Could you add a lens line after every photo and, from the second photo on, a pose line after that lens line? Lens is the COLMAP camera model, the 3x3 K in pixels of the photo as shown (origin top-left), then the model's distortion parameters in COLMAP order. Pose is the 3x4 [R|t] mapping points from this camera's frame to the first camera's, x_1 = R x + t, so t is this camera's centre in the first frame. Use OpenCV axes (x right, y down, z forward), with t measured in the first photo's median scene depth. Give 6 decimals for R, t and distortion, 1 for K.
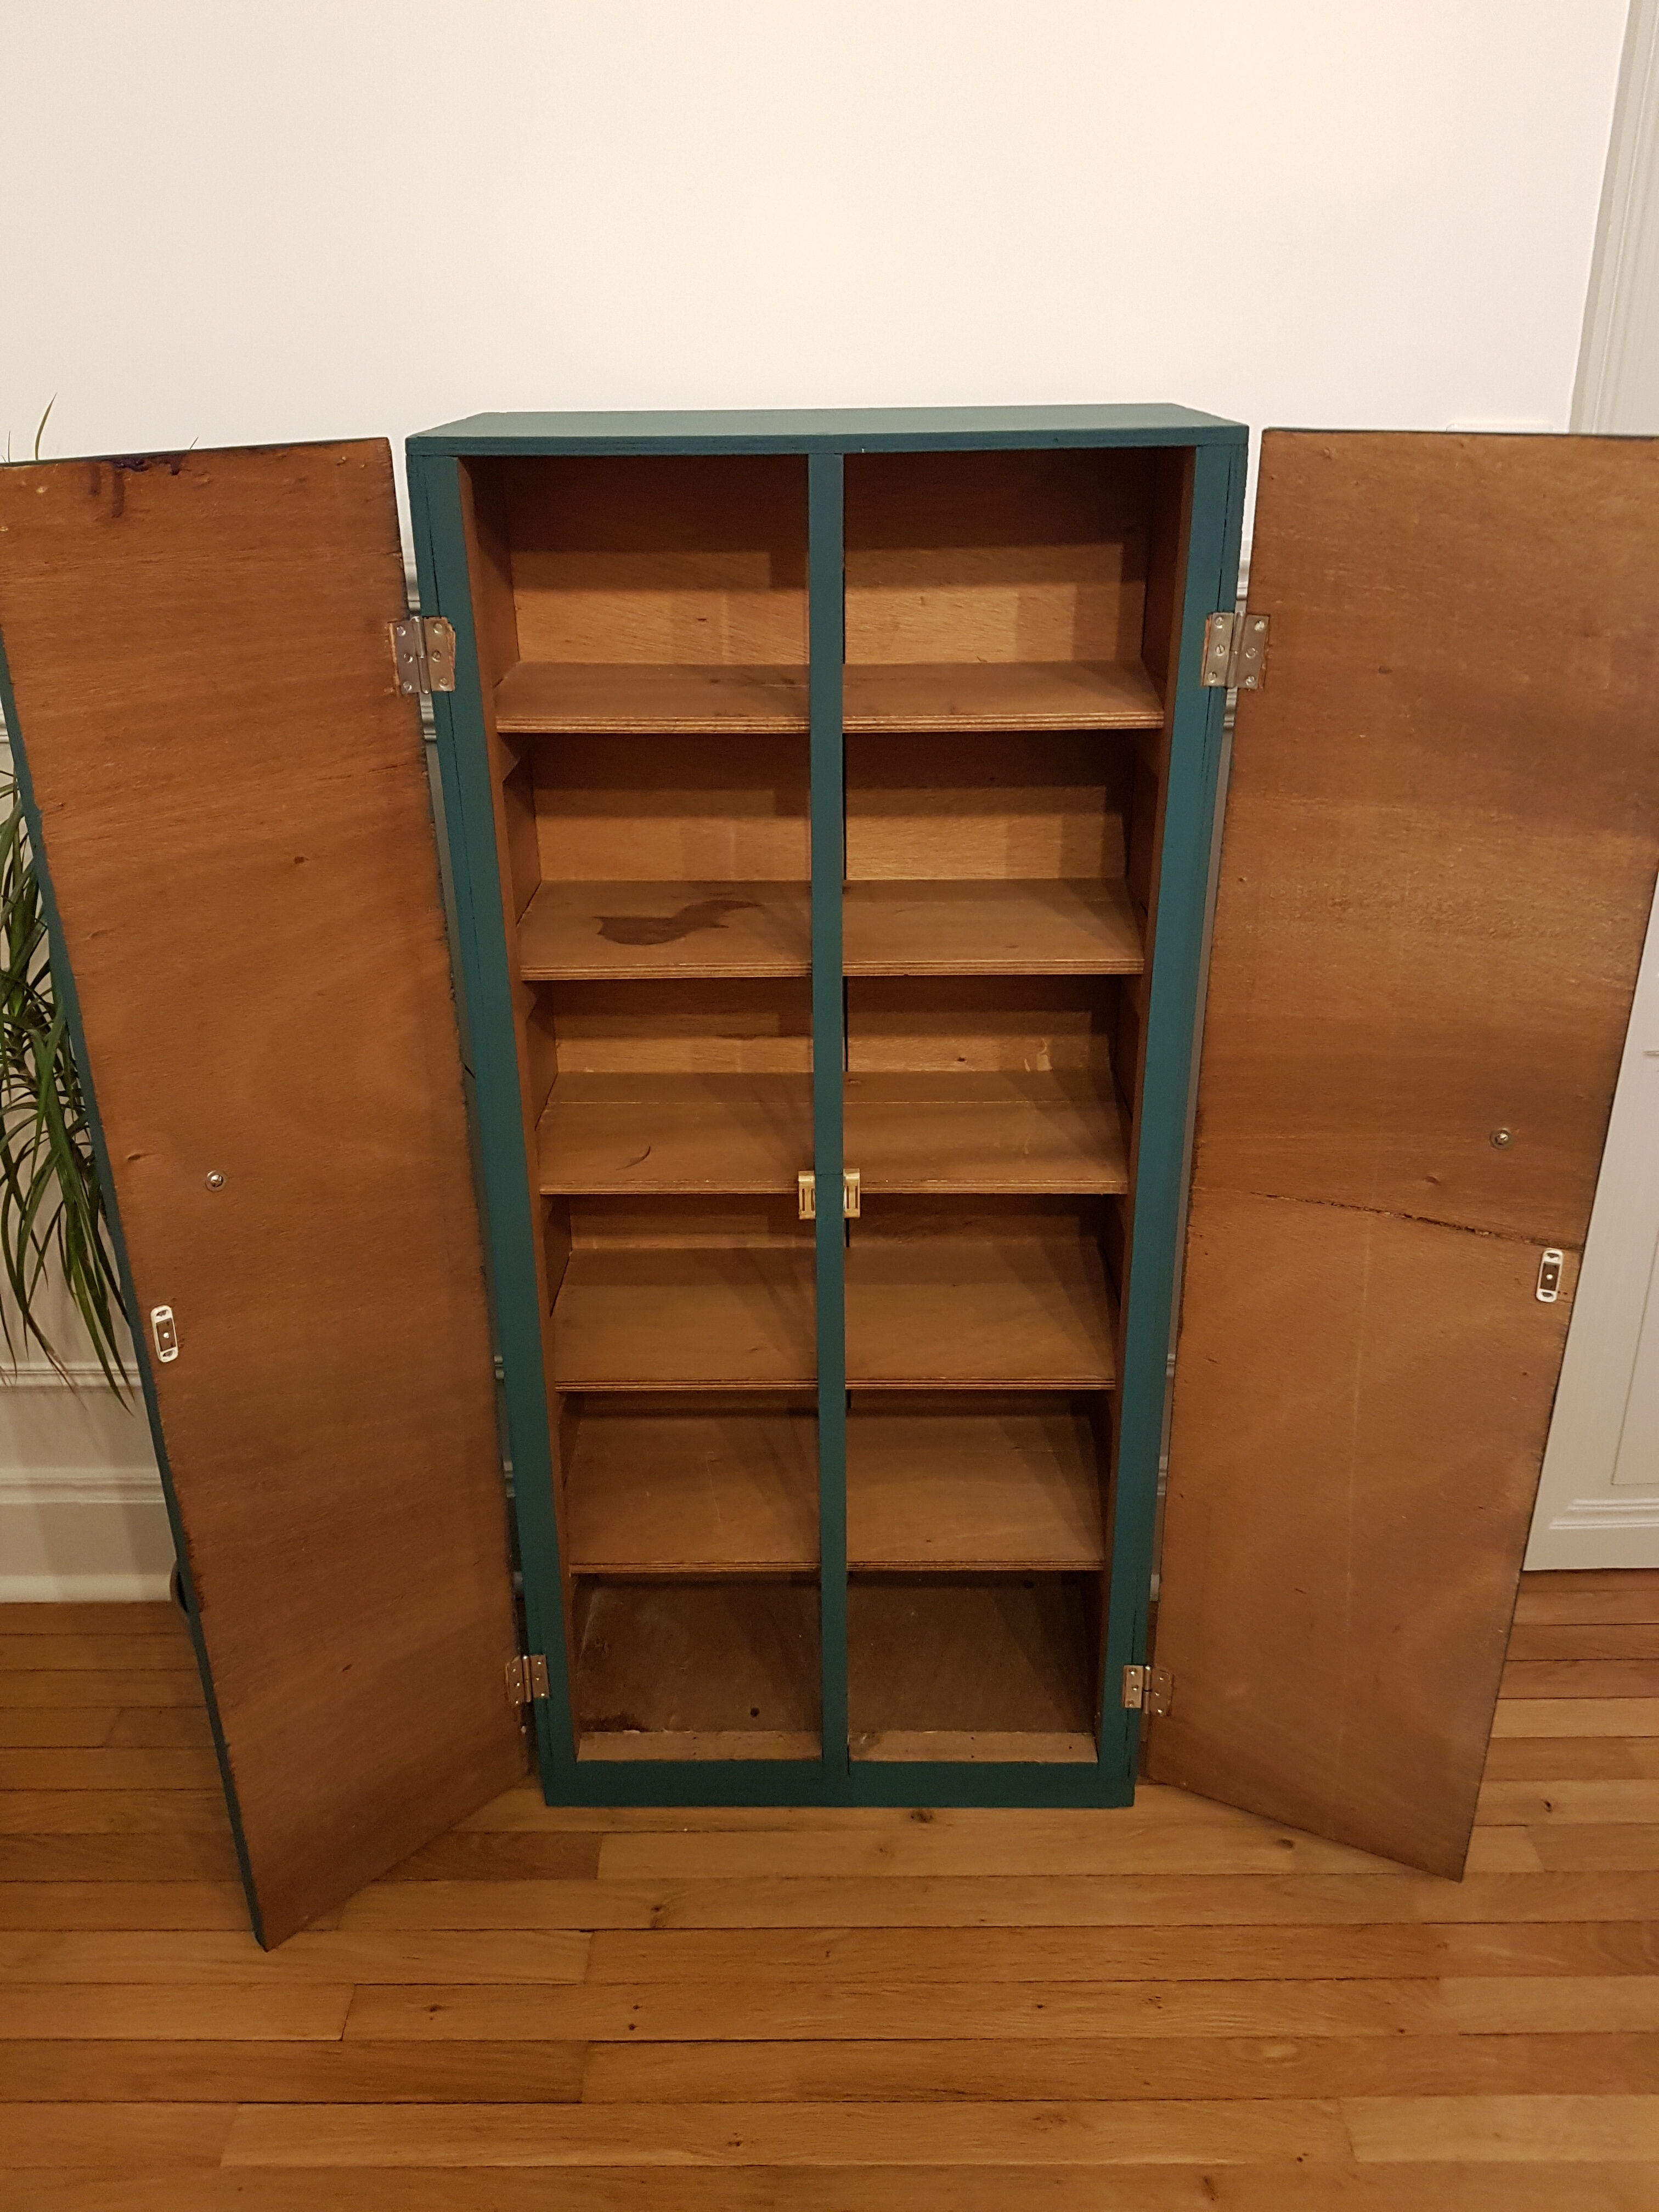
lens RADIAL K [[1776.8, 0, 833.5], [0, 1776.8, 1095.7], [0, 0, 1]] dist [-0.036805, 0.016726]
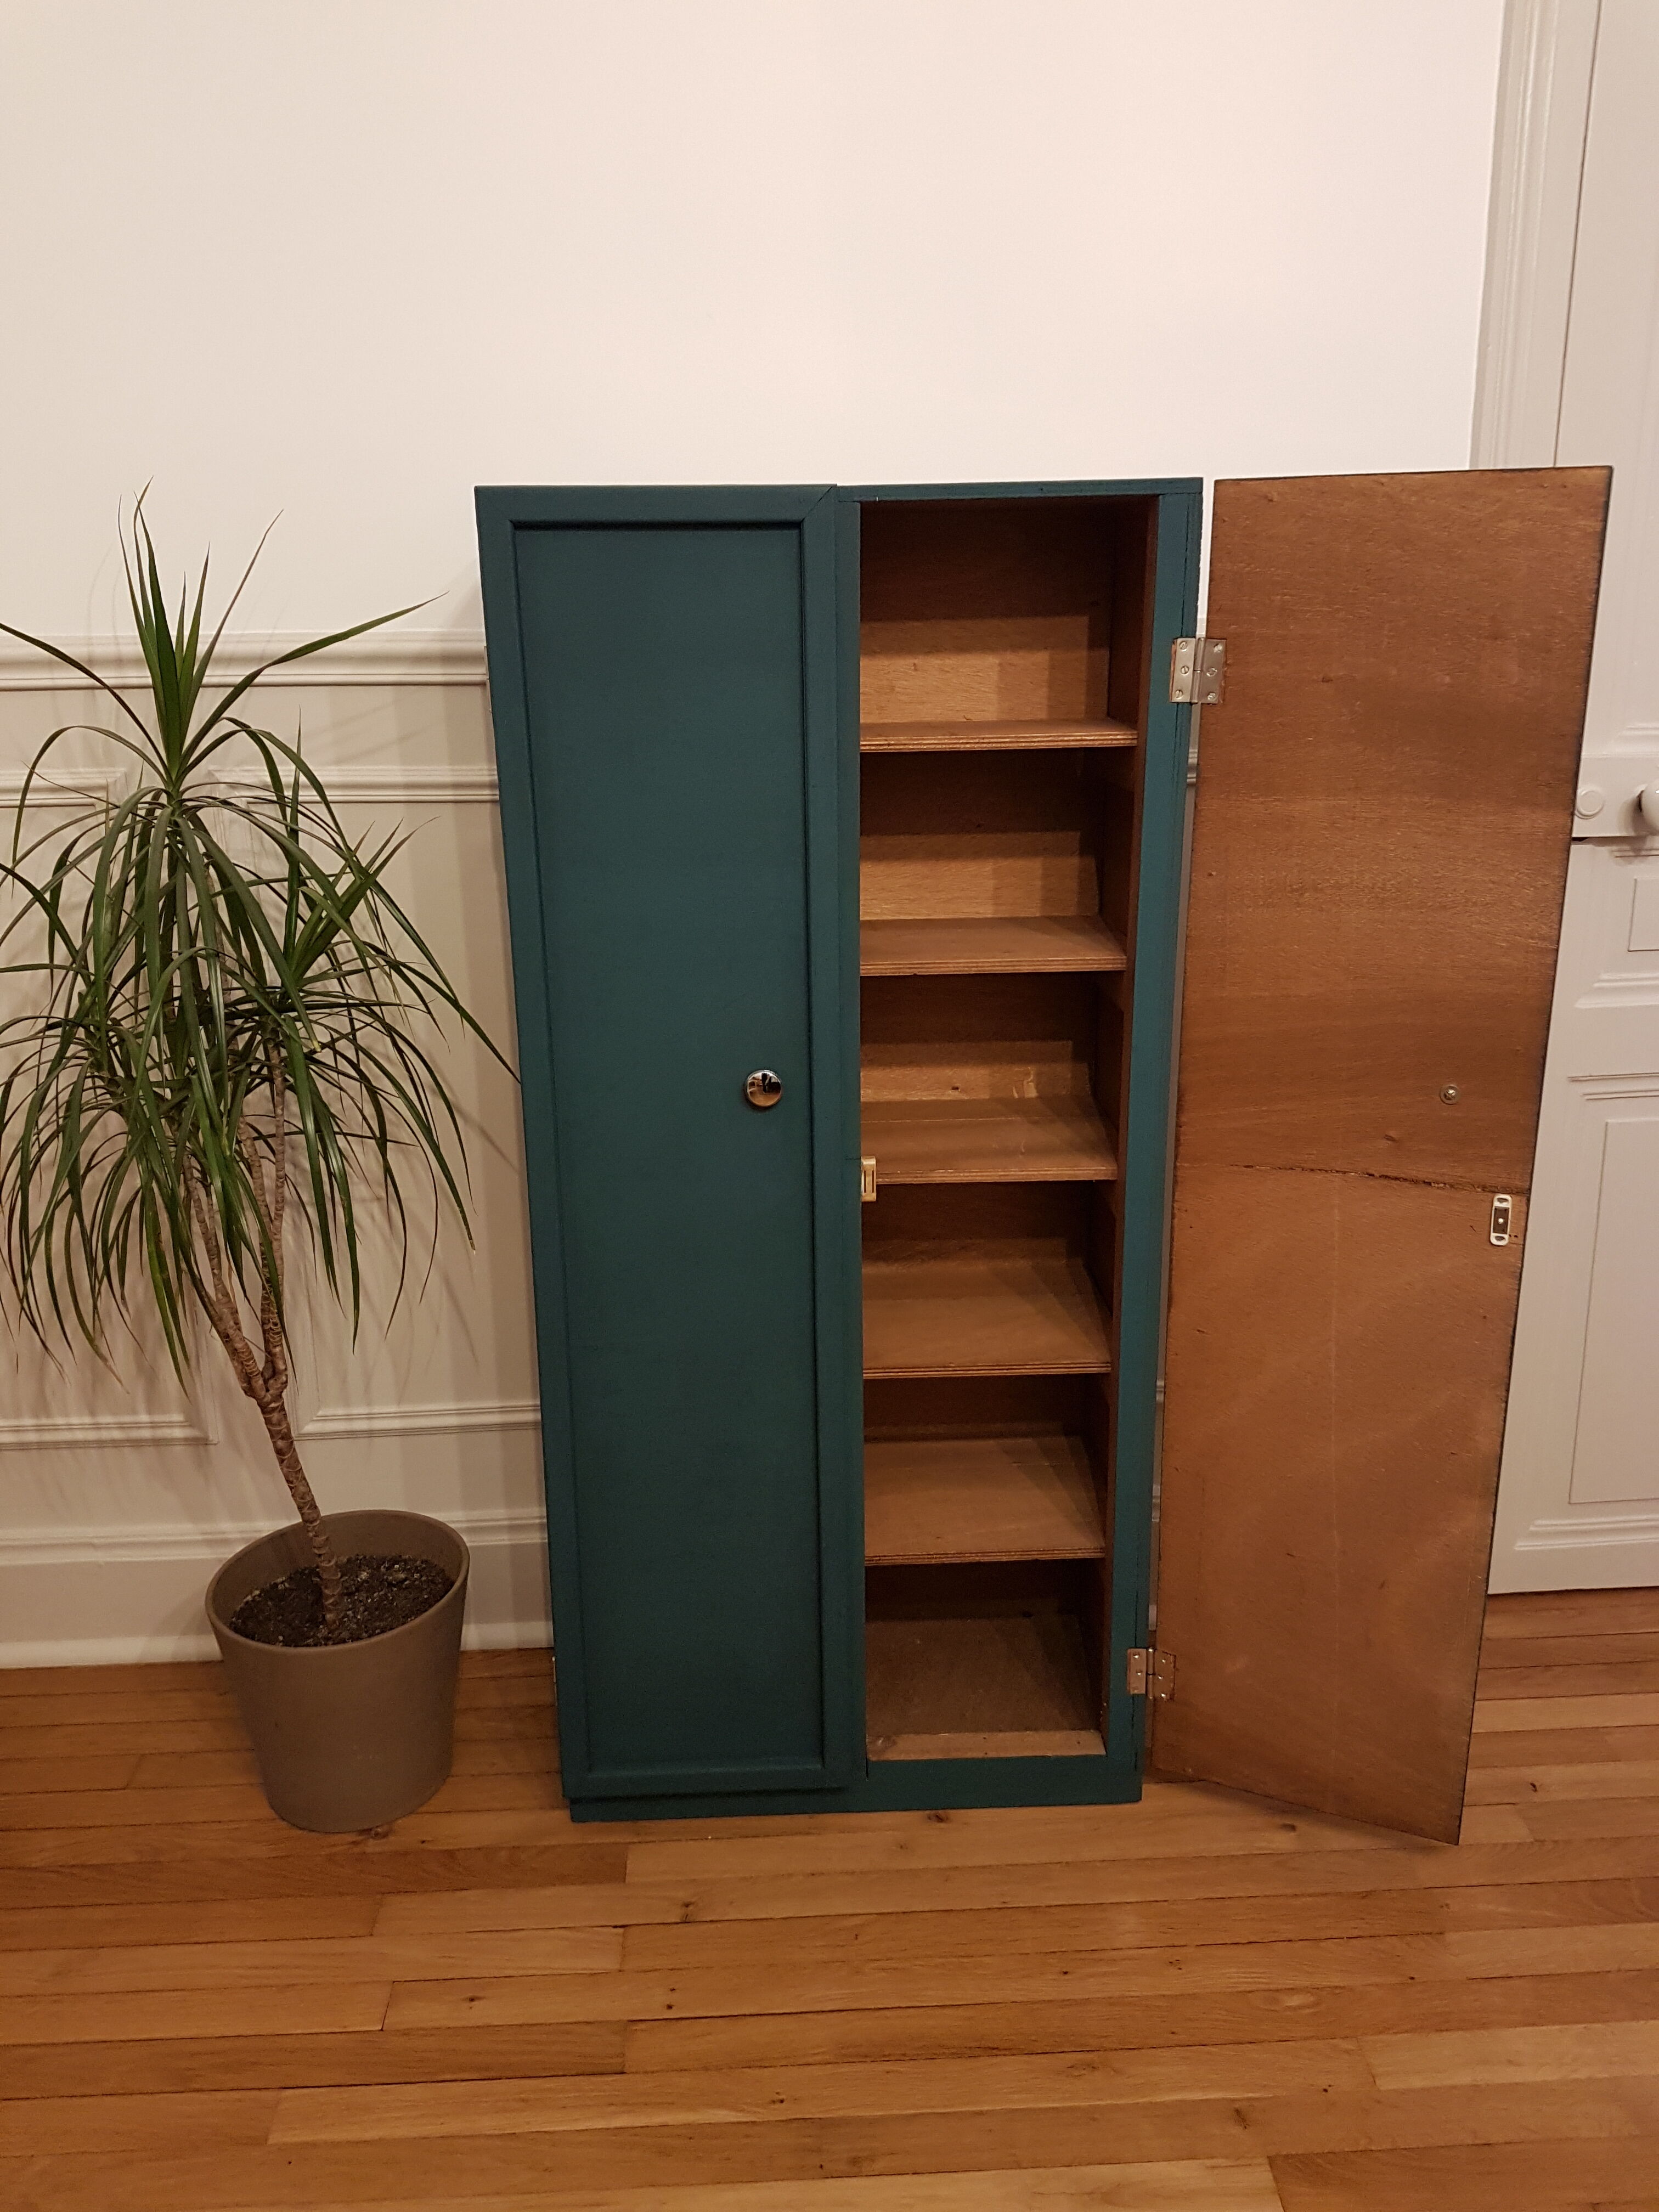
lens RADIAL K [[1776.8, 0, 847.8], [0, 1776.8, 1114.5], [0, 0, 1]] dist [-0.036805, 0.016726]
pose [[0.998673, -0.016268, 0.048859, -0.053002], [0.022528, 0.991201, -0.130437, 0.152537], [-0.046307, 0.131364, 0.990252, -0.083784]]
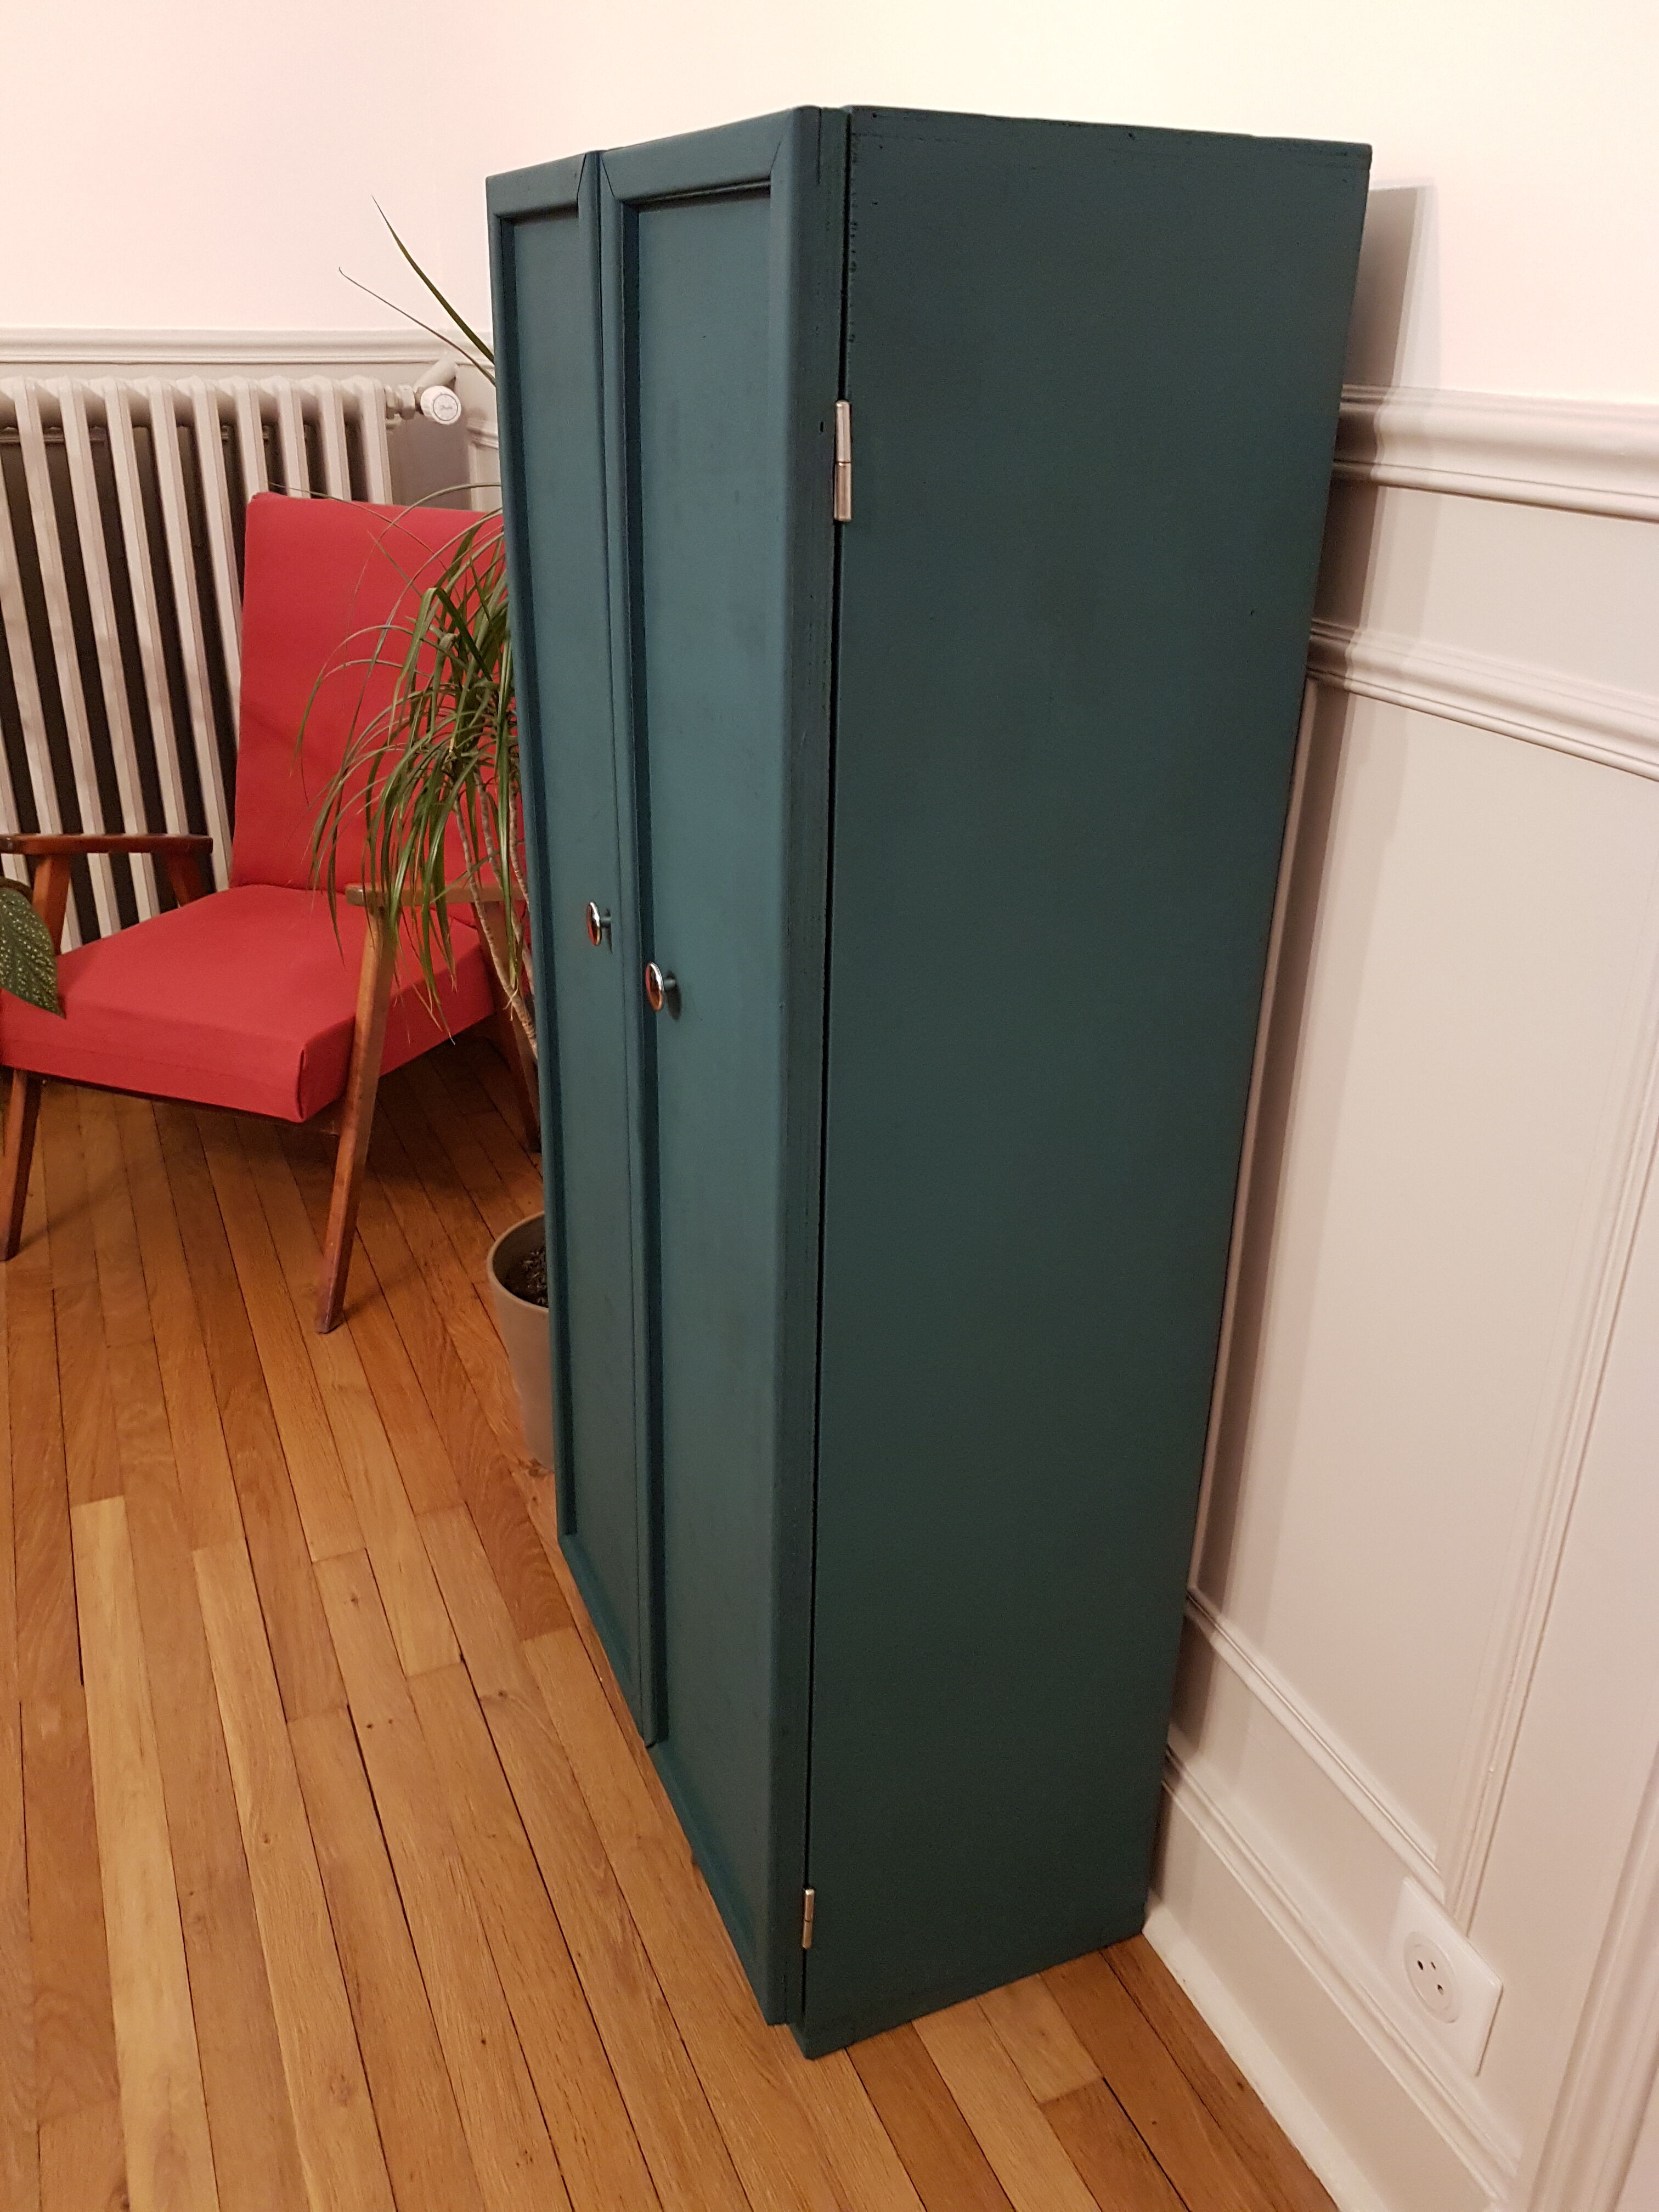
lens RADIAL K [[1776.8, 0, 837.1], [0, 1776.8, 1114.0], [0, 0, 1]] dist [-0.036805, 0.016726]
pose [[0.405356, 0.407549, -0.818285, 0.712550], [-0.402309, 0.883311, 0.240642, -0.158757], [0.820874, 0.231657, 0.522016, 0.596331]]
